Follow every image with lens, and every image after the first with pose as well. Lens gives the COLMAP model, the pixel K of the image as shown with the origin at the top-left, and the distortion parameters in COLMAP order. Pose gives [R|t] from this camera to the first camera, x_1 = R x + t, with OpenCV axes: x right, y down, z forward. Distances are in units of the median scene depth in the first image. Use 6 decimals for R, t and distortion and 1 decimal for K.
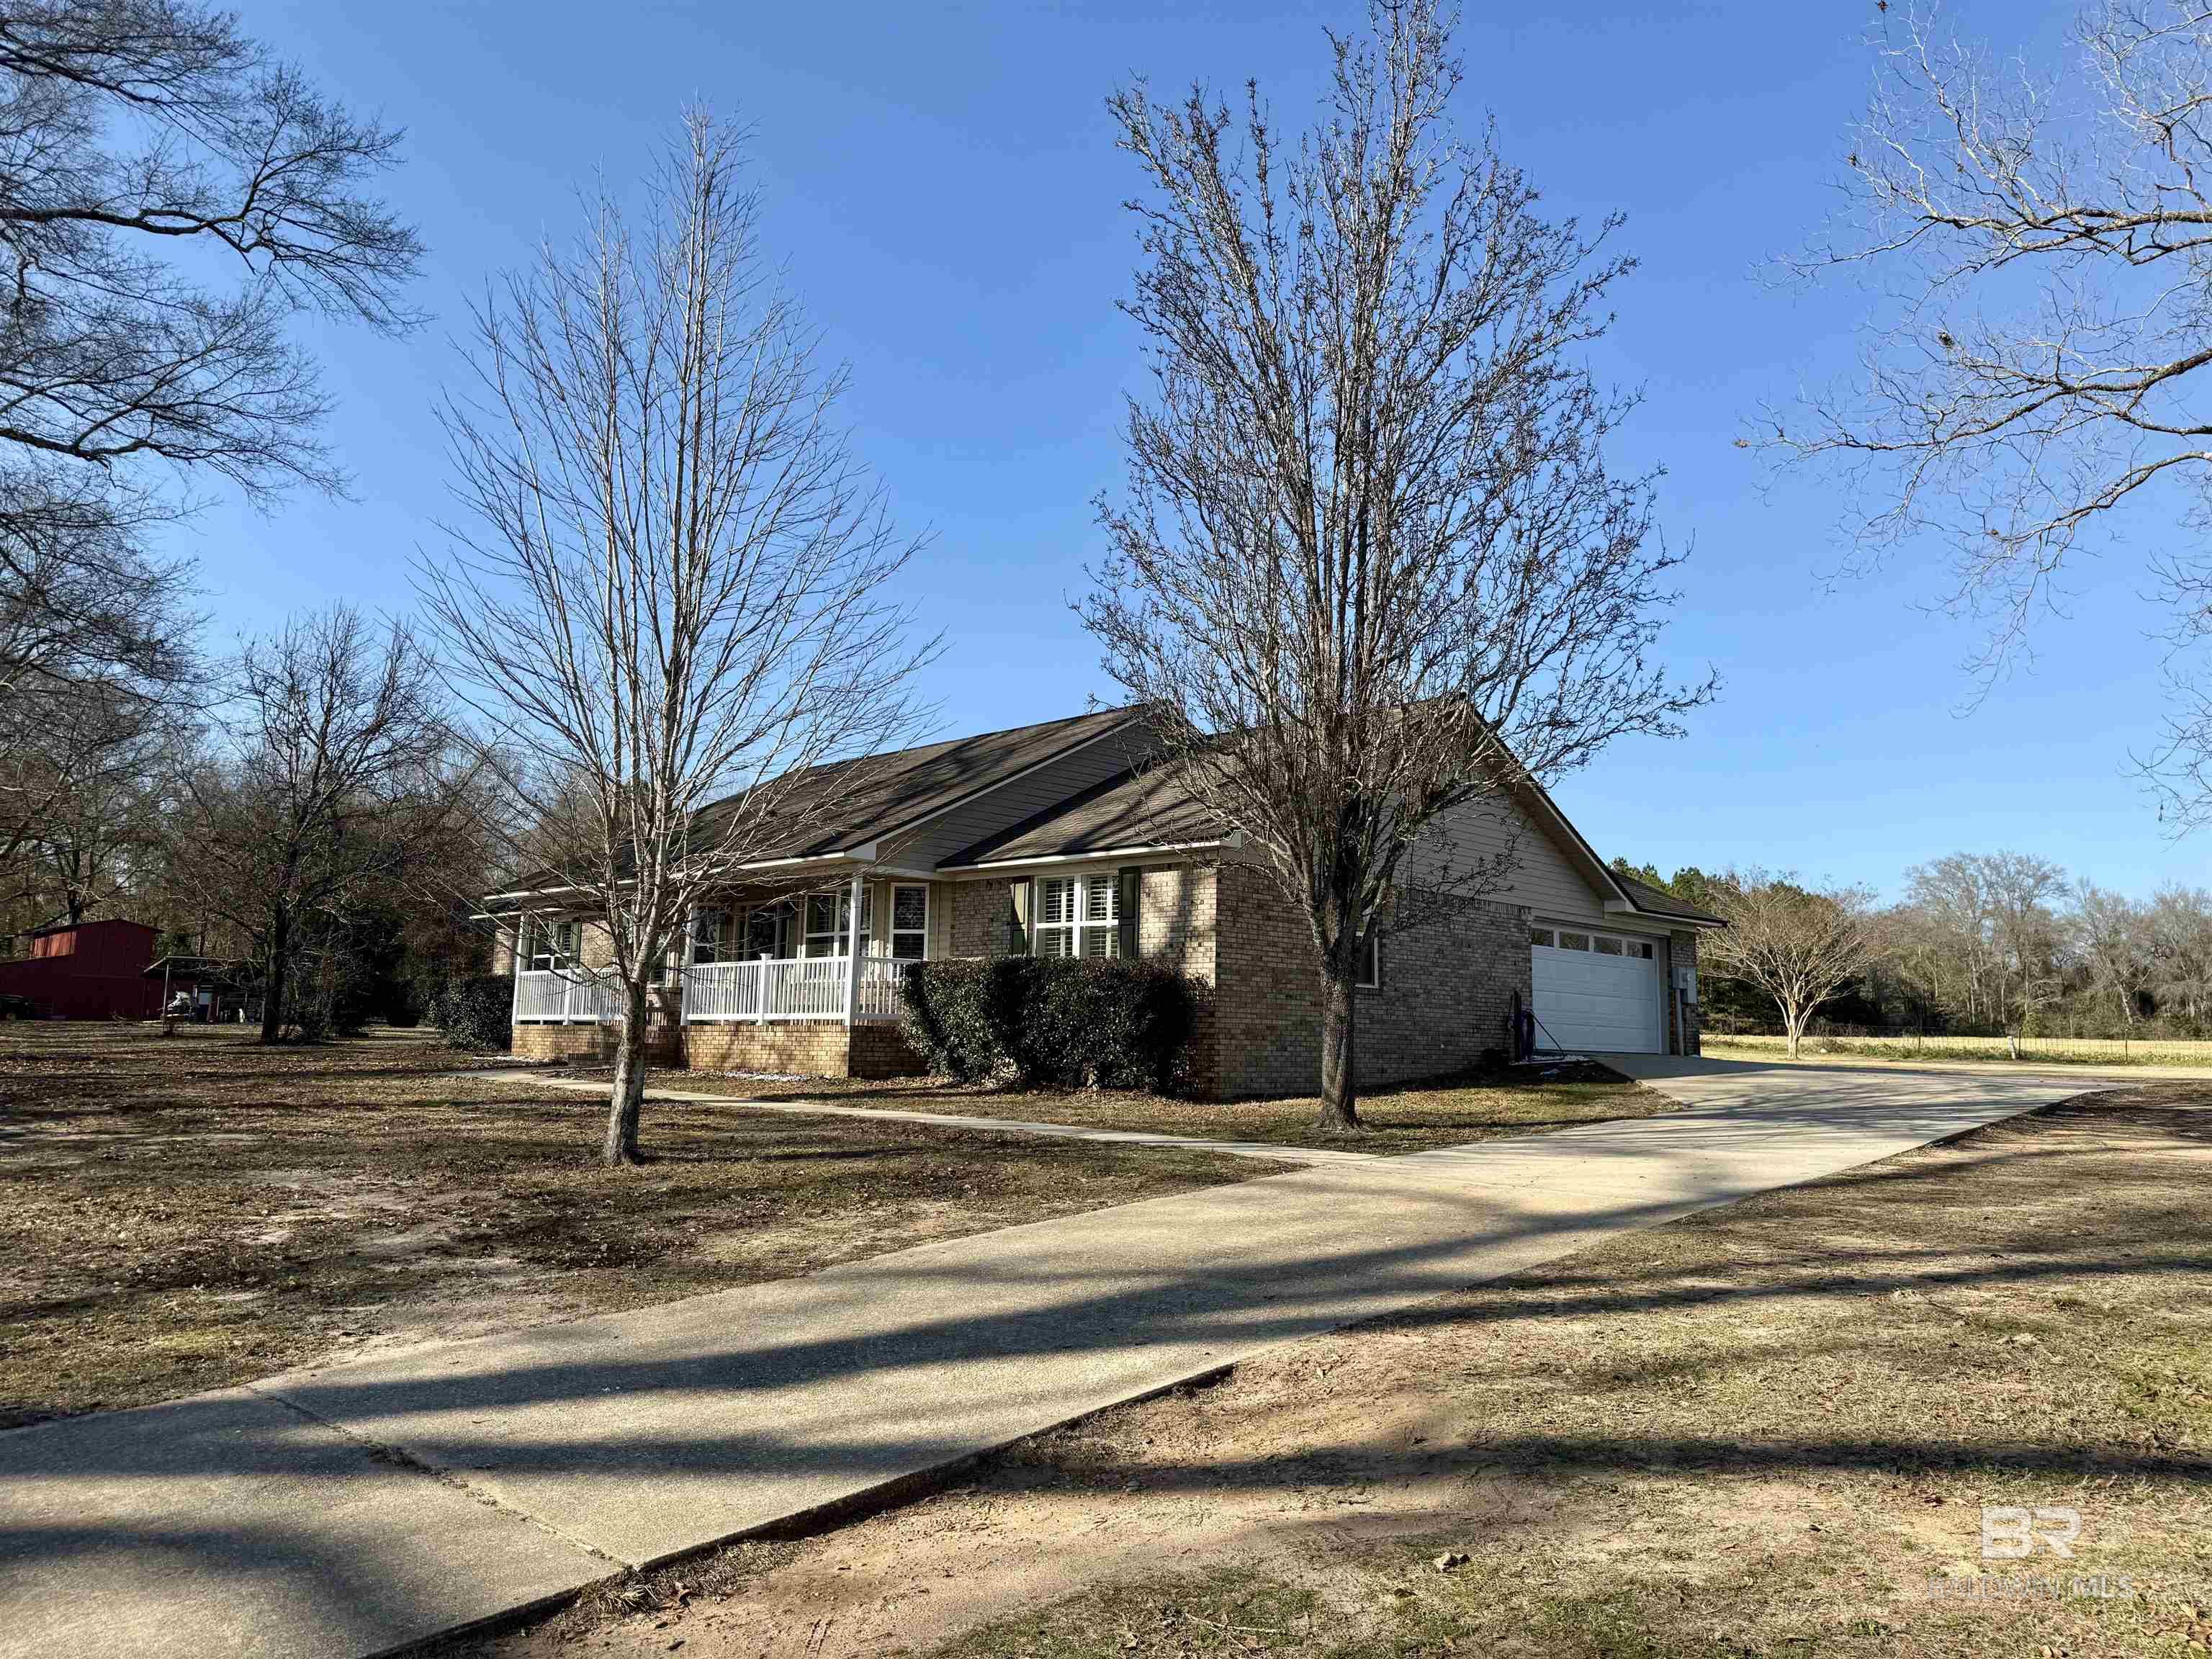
lens RADIAL K [[1540.0, 0, 1106.0], [0, 1540.0, 829.5], [0, 0, 1]] dist [0.003544, -0.002729]
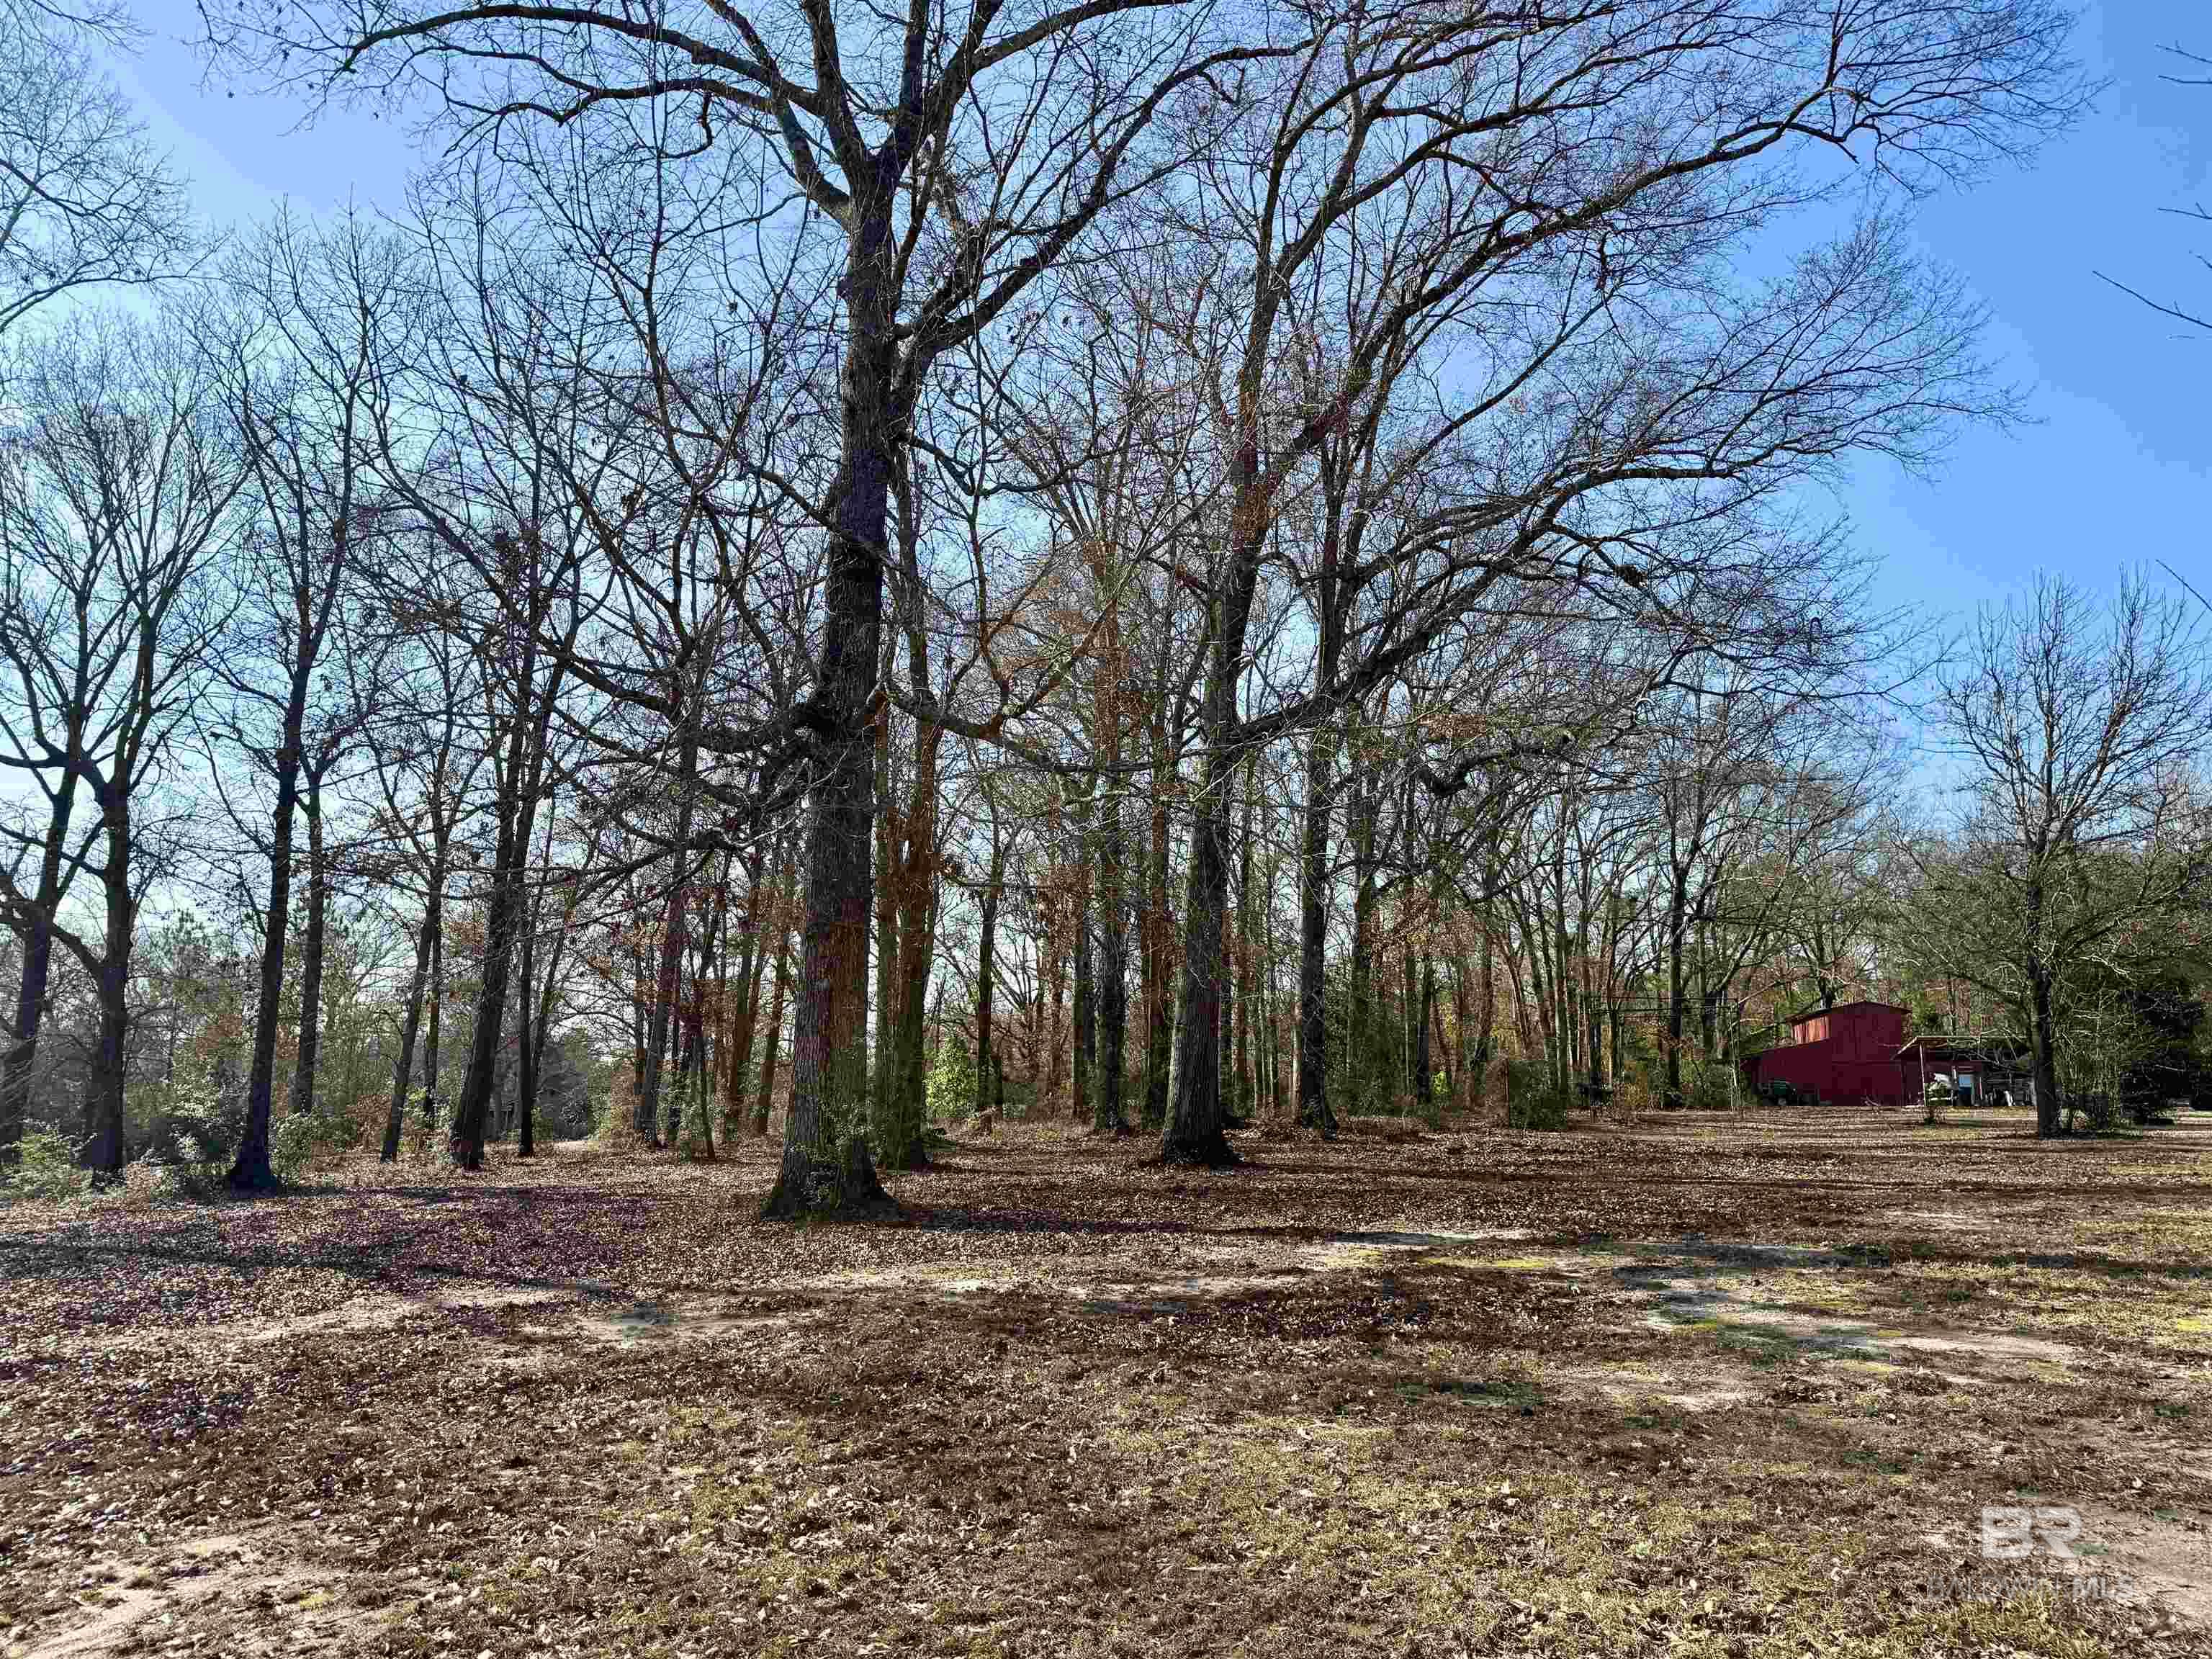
lens RADIAL K [[1516.4, 0, 1105.3], [0, 1516.4, 844.1], [0, 0, 1]] dist [0.105872, -0.153470]
pose [[0.512496, -0.151817, -0.845163, -0.093599], [0.115788, 0.987476, -0.107168, 0.018989], [0.850847, -0.042936, 0.523655, 0.168856]]
